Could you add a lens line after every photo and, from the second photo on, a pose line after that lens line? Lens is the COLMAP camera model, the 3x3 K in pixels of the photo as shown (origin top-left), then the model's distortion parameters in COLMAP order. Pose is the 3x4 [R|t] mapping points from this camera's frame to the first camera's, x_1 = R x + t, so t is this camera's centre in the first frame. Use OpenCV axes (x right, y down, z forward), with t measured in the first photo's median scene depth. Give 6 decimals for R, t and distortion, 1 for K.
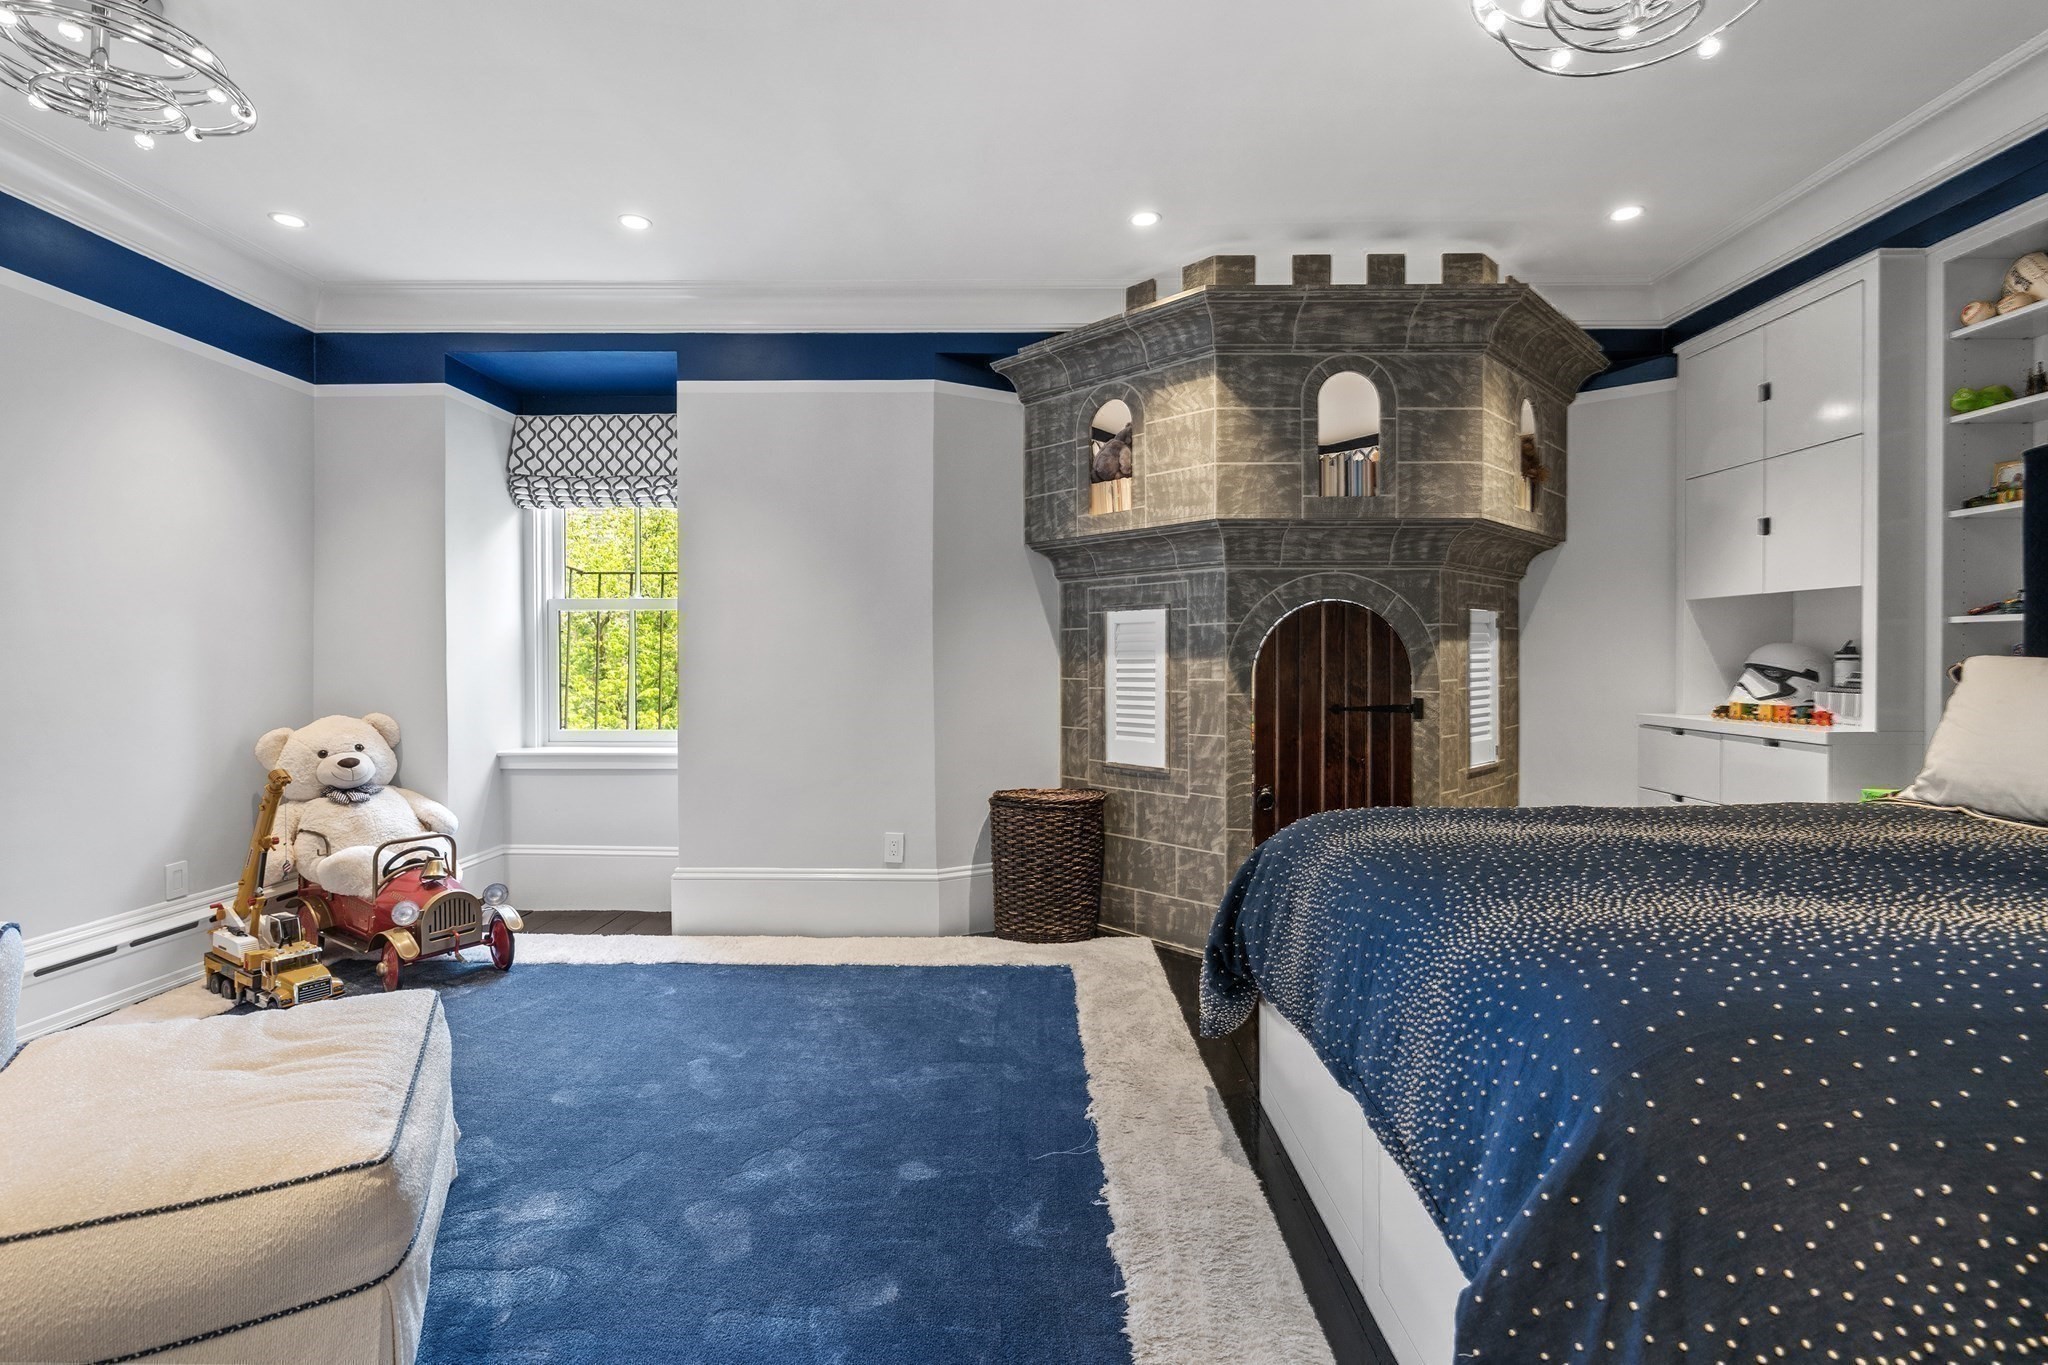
lens RADIAL K [[919.1, 0, 1013.3], [0, 919.1, 663.0], [0, 0, 1]] dist [-0.002252, 0.000540]
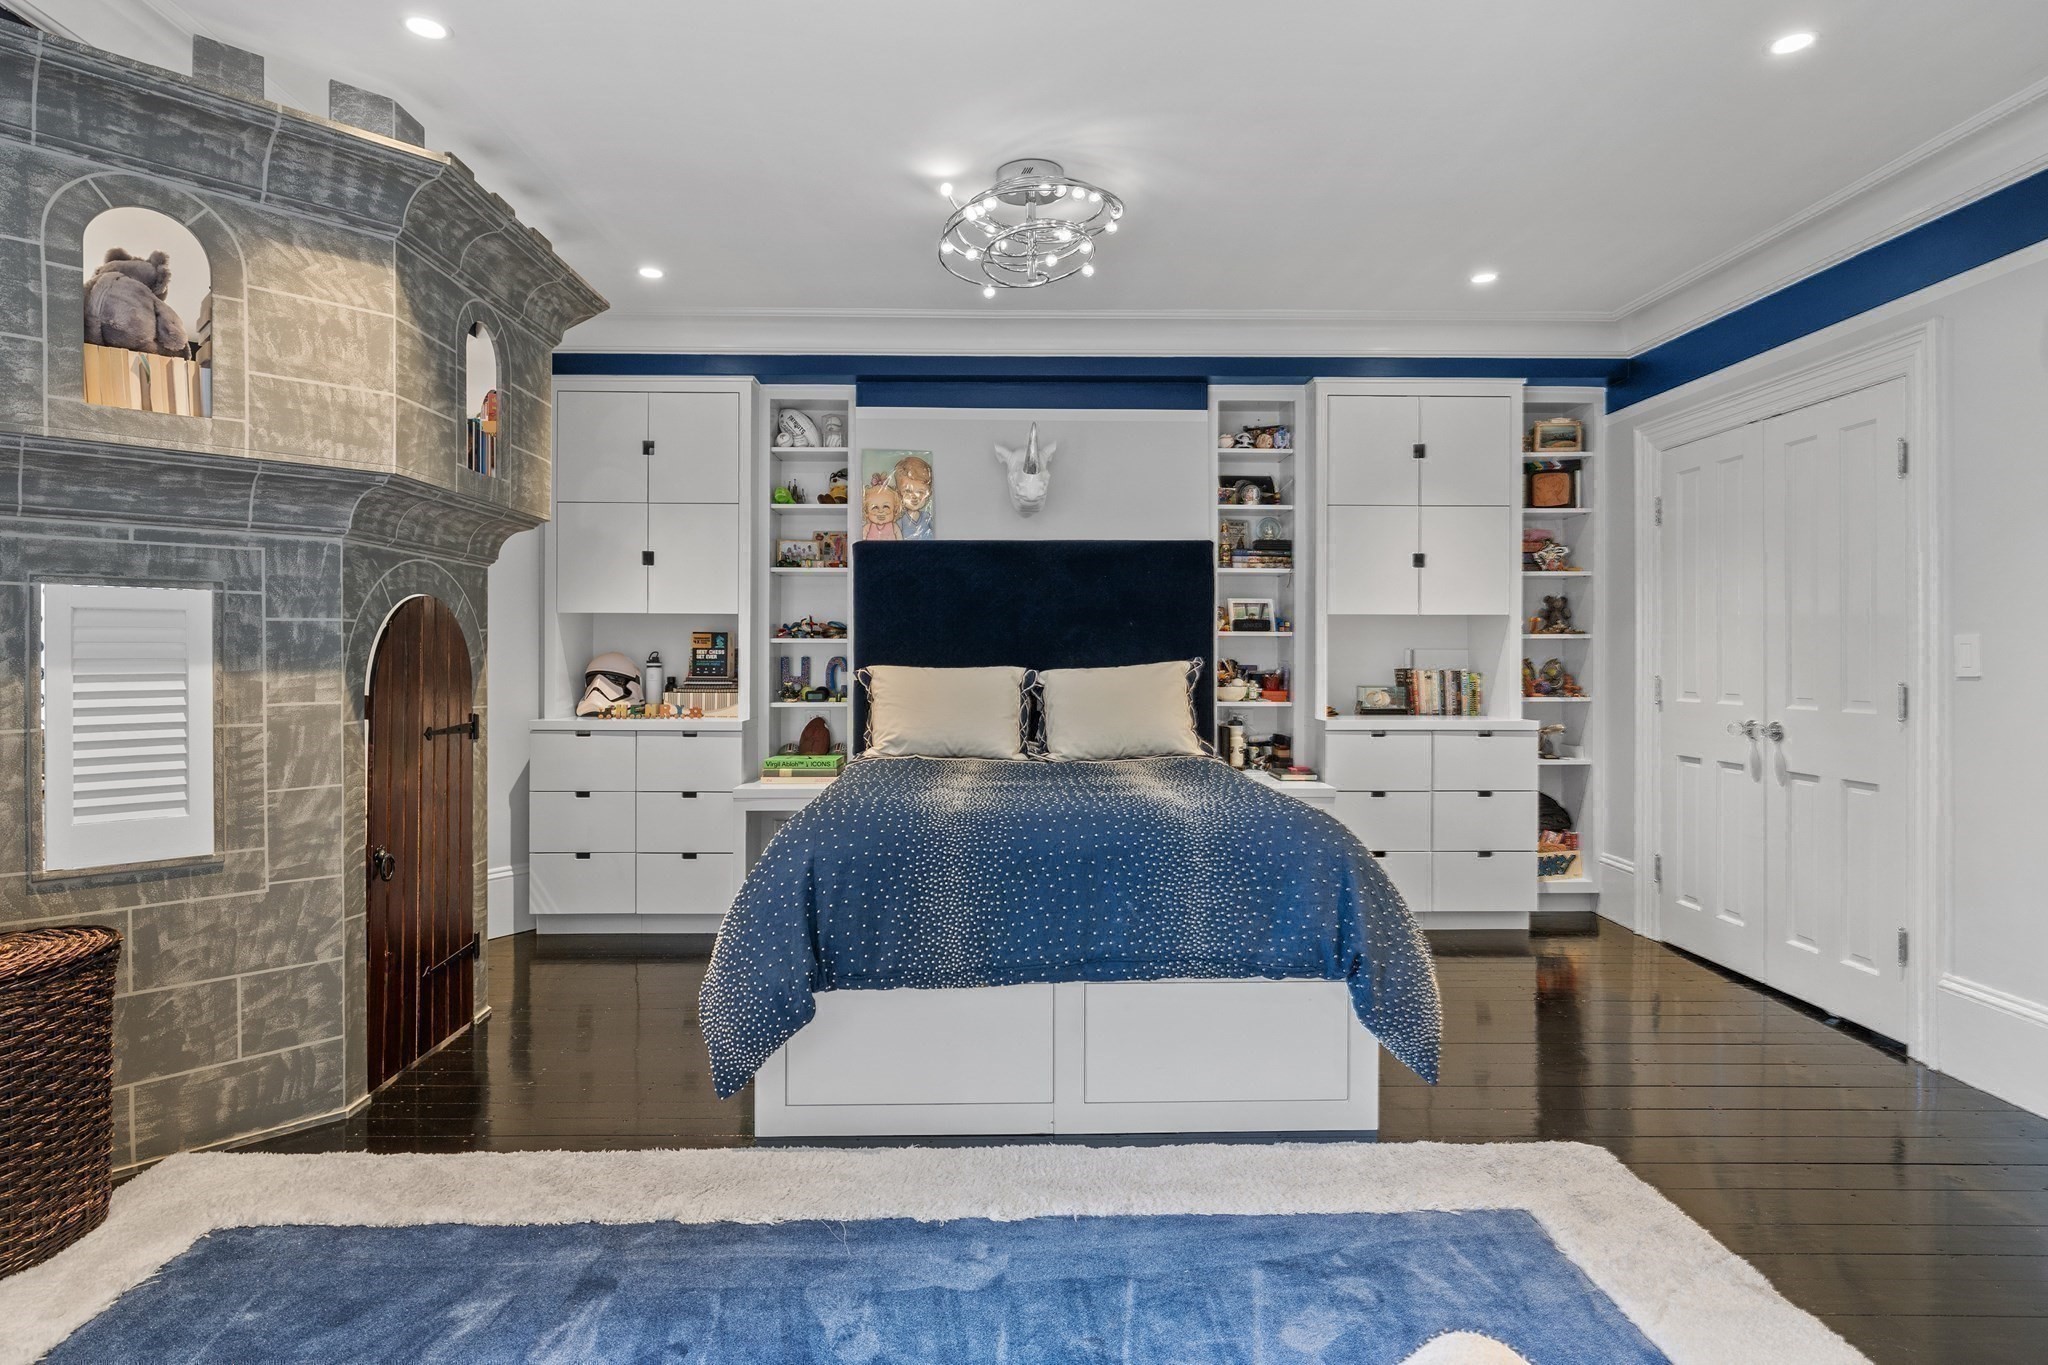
lens RADIAL K [[1092.3, 0, 1020.1], [0, 1092.3, 650.2], [0, 0, 1]] dist [0.000609, -0.000841]
pose [[-0.032423, 0.009009, 0.999434, -0.589679], [0.004262, 0.999952, -0.008875, -0.010988], [-0.999465, 0.003972, -0.032460, 0.512033]]
